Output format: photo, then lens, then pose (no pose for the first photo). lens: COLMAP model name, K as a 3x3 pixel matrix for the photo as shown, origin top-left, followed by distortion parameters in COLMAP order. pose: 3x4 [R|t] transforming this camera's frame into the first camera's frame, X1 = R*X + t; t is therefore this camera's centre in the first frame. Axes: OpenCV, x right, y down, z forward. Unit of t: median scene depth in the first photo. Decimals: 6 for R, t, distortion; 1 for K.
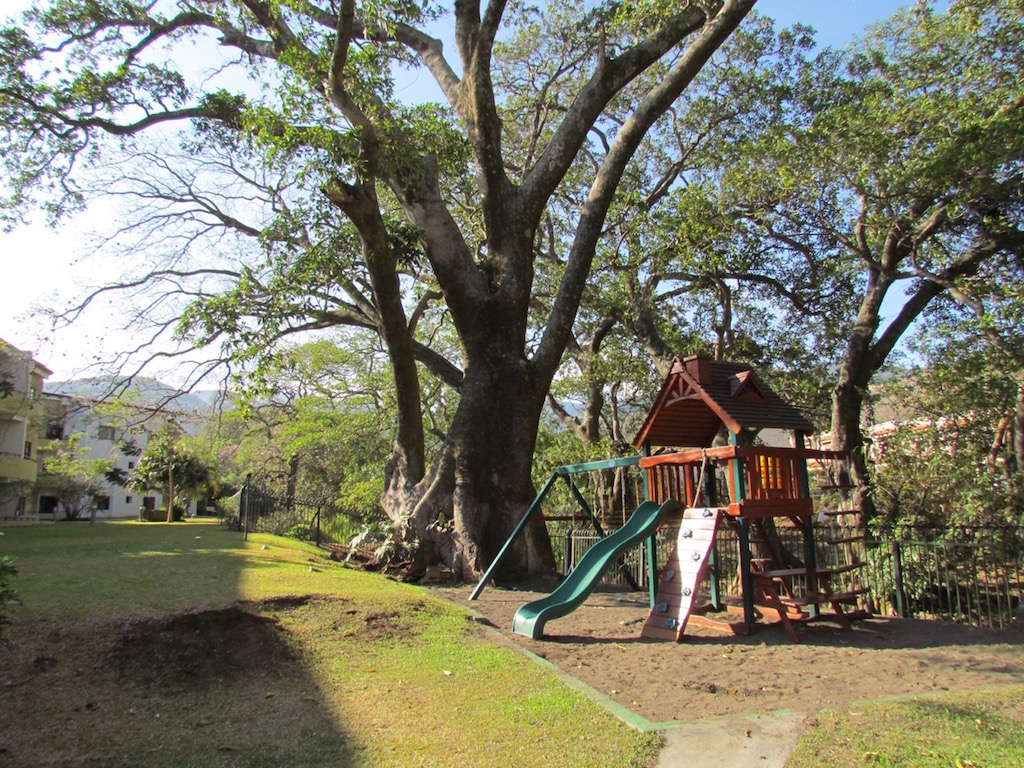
lens RADIAL K [[729.3, 0, 512.0], [0, 729.3, 384.0], [0, 0, 1]] dist [-0.008471, -0.004770]
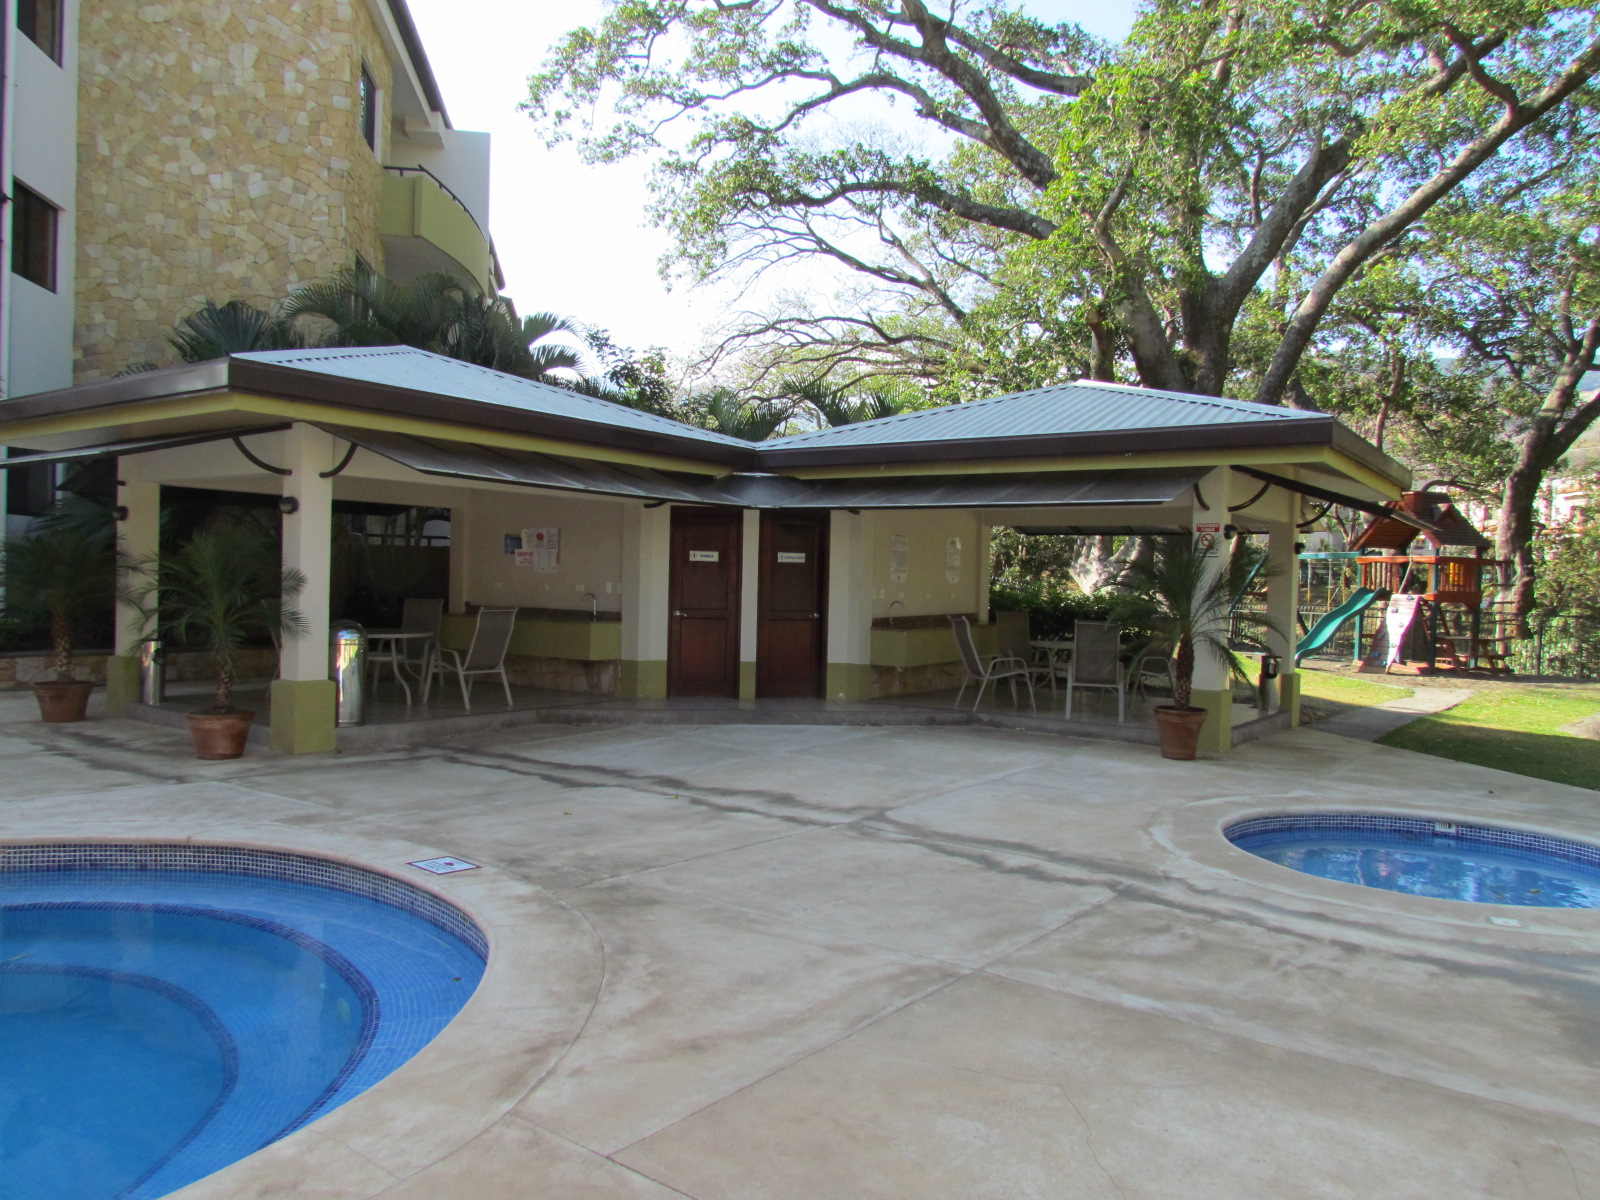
lens RADIAL K [[1139.5, 0, 800.0], [0, 1139.5, 600.0], [0, 0, 1]] dist [-0.008471, -0.004770]
pose [[0.990495, 0.054542, -0.126274, -0.372401], [-0.027891, 0.978591, 0.203914, -0.143173], [0.134692, -0.198454, 0.970811, -0.793996]]
